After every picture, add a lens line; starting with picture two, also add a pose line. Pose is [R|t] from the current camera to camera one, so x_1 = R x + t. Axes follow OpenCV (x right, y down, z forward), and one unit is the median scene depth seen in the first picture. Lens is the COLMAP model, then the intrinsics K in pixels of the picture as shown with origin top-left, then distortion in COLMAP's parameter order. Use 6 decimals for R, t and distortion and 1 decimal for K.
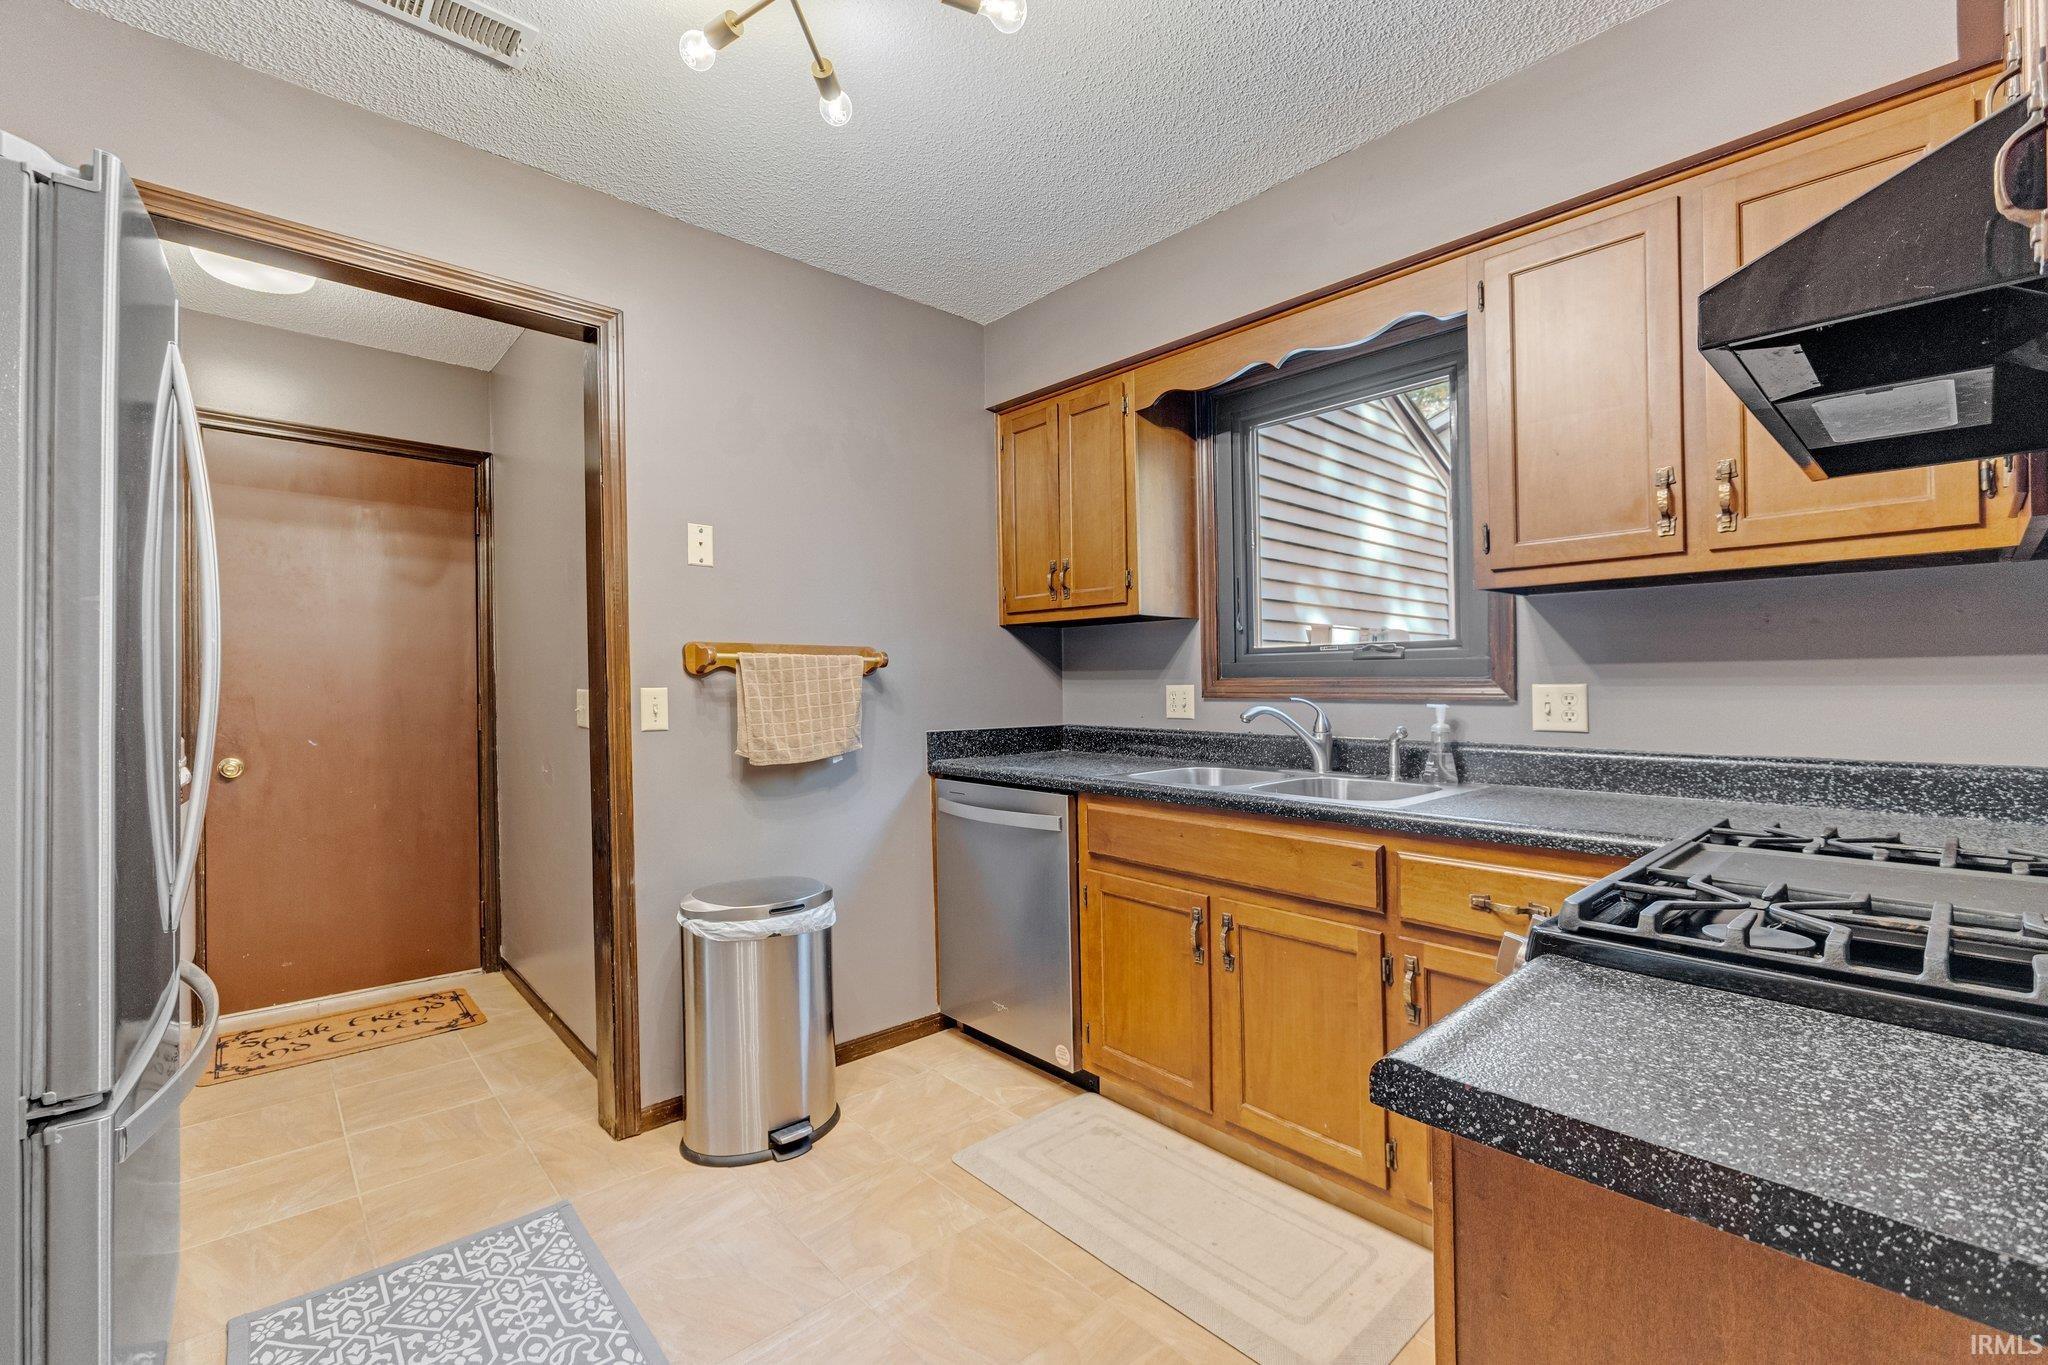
lens RADIAL K [[866.6, 0, 1017.3], [0, 866.6, 688.6], [0, 0, 1]] dist [-0.001137, -0.000488]
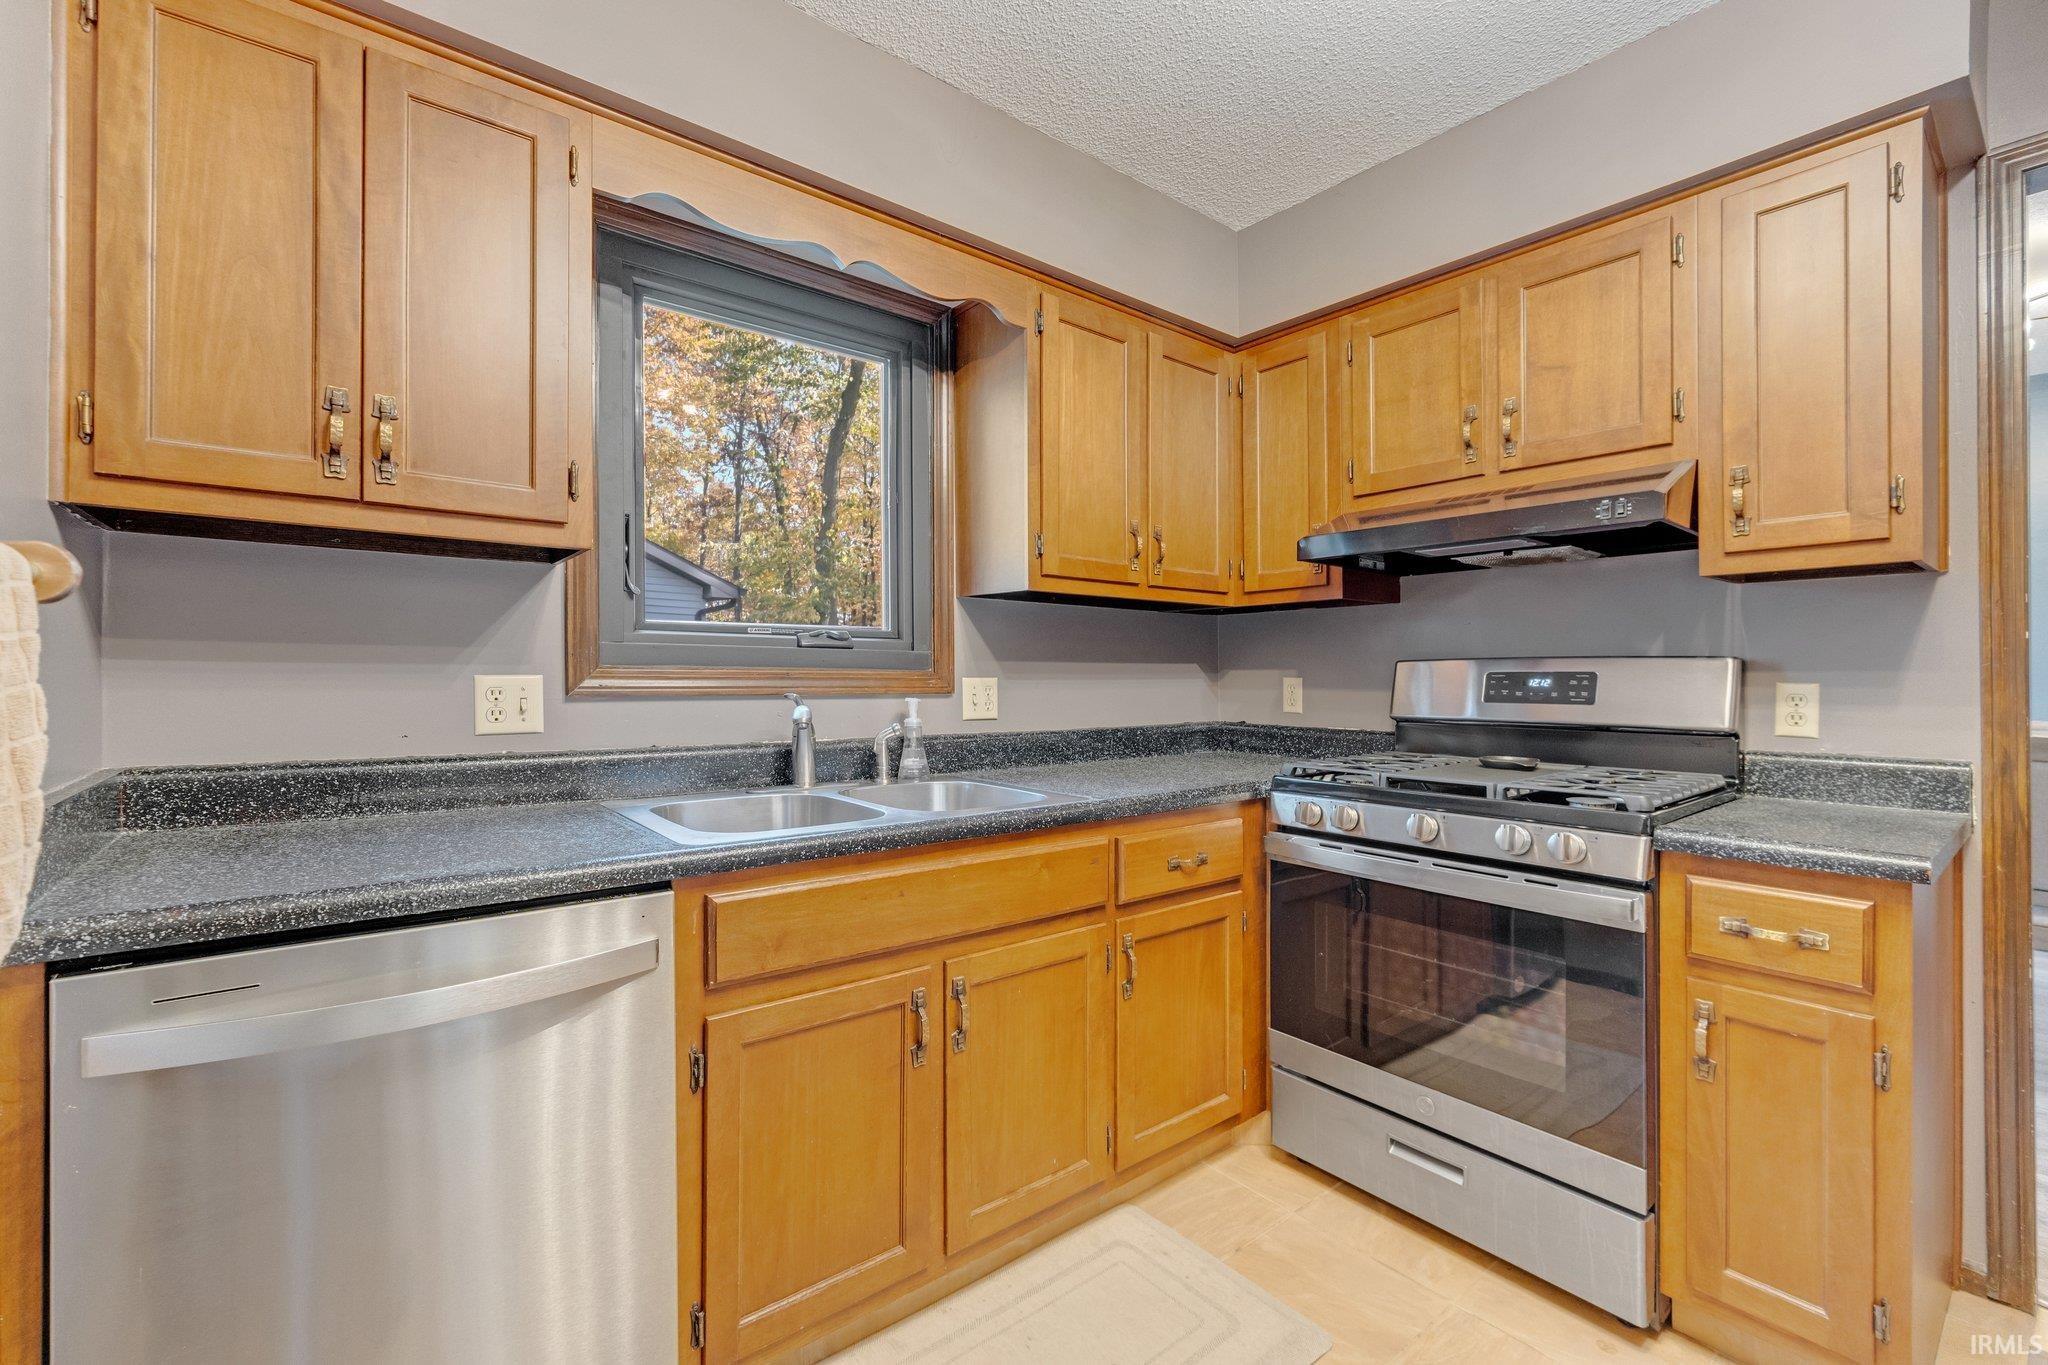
lens RADIAL K [[862.3, 0, 1025.2], [0, 862.3, 673.4], [0, 0, 1]] dist [-0.002669, -0.000481]
pose [[0.072109, 0.010754, 0.997339, -0.433941], [0.000917, 0.999941, -0.010848, 0.001303], [-0.997396, 0.001697, 0.072095, 0.750840]]
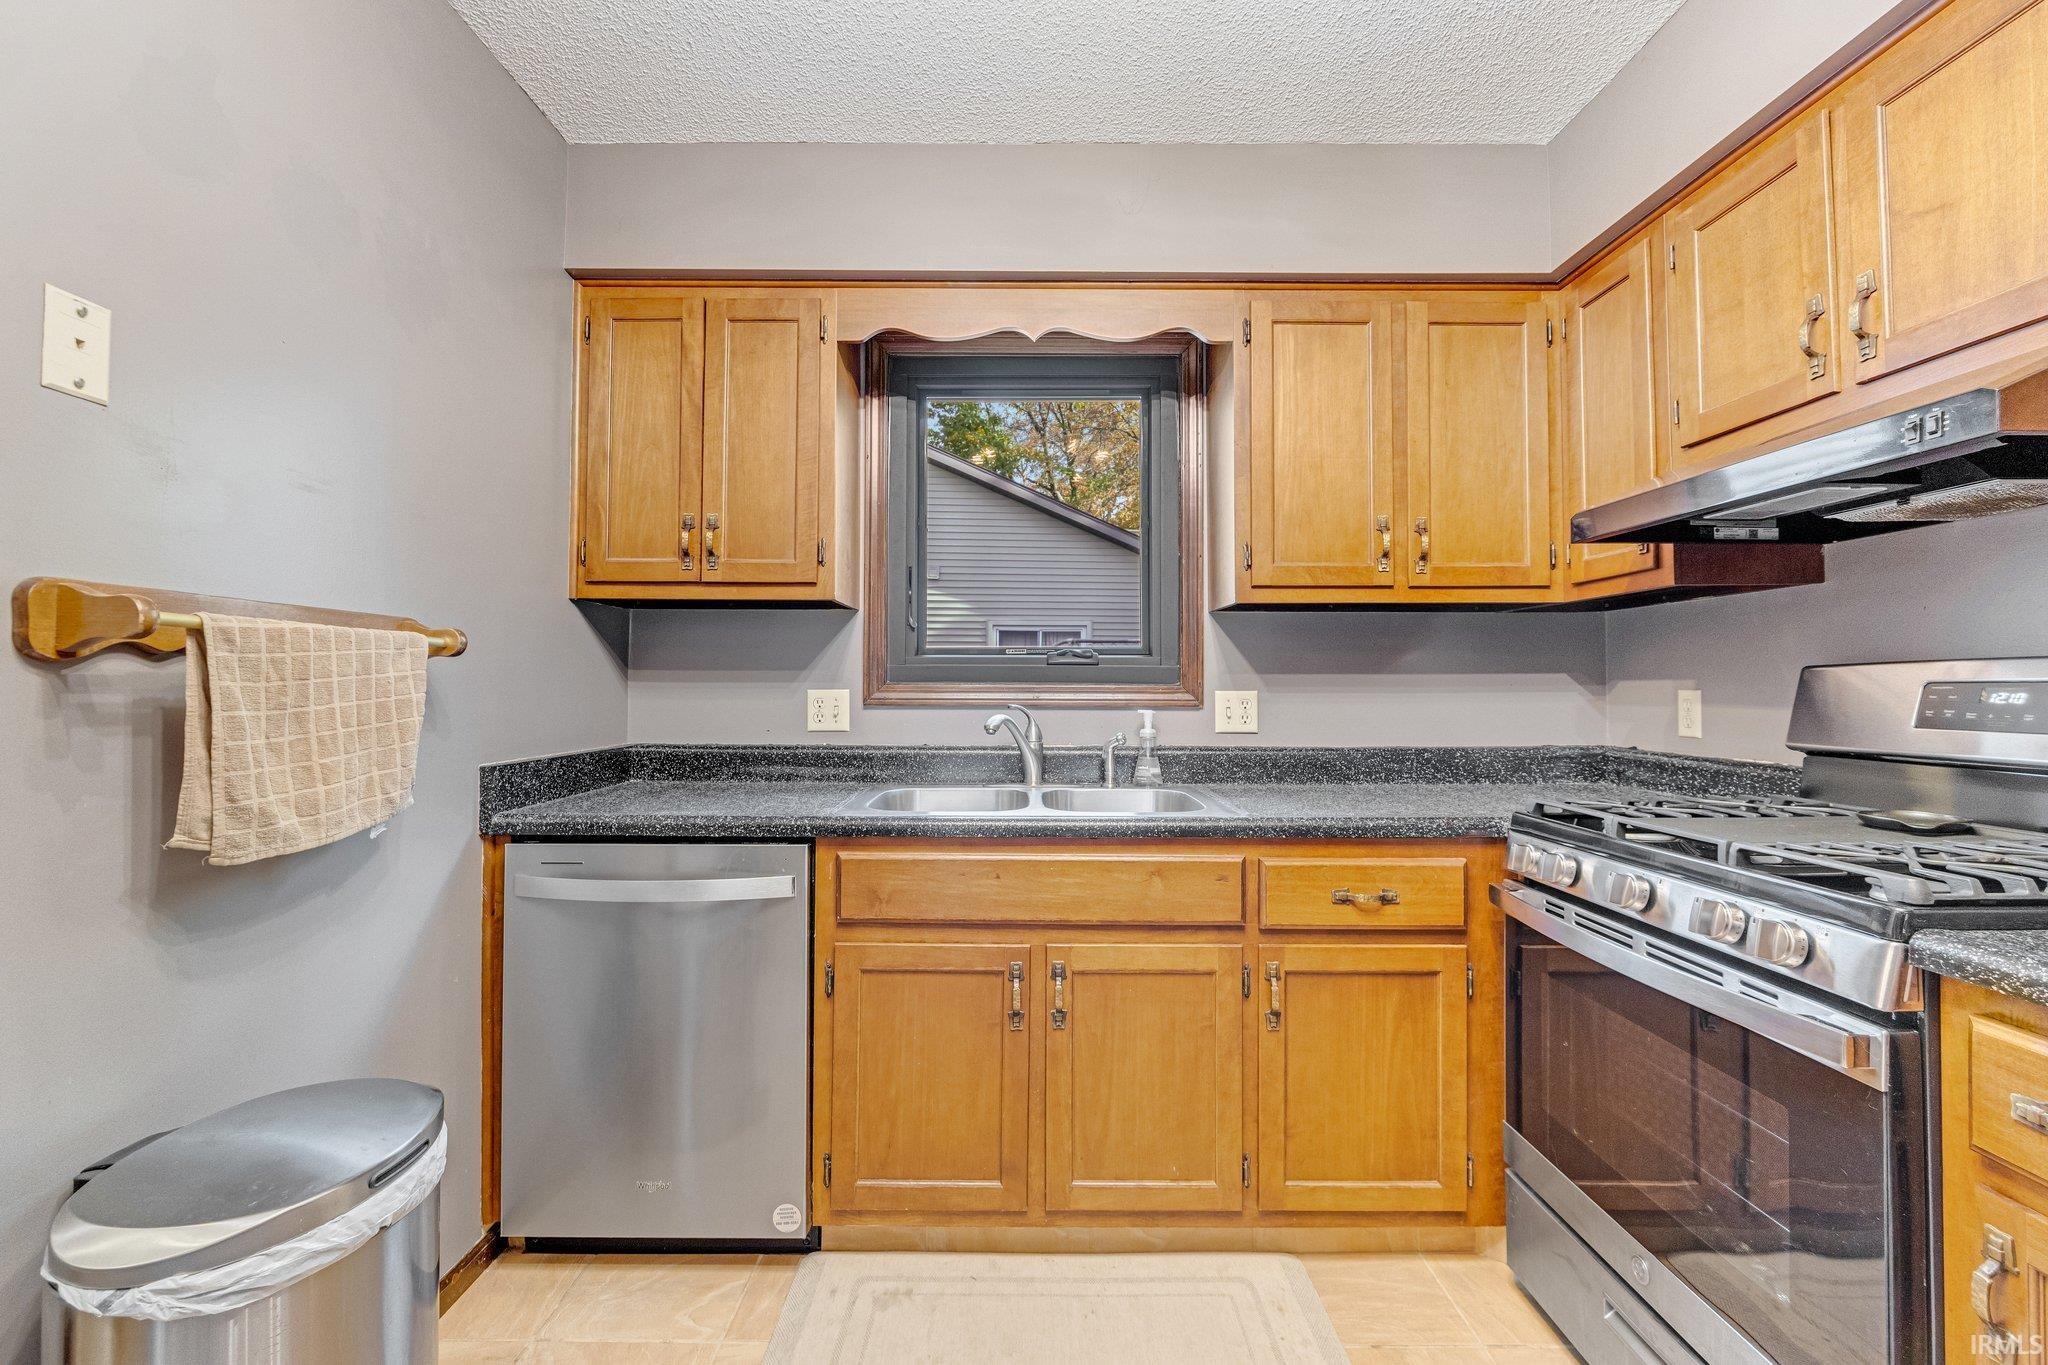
lens RADIAL K [[867.7, 0, 1023.9], [0, 867.7, 668.7], [0, 0, 1]] dist [0.000359, 0.000334]
pose [[0.675556, 0.022582, 0.736962, -0.350356], [-0.001338, 0.999567, -0.029402, -0.000421], [-0.737307, 0.018877, 0.675294, 0.381281]]
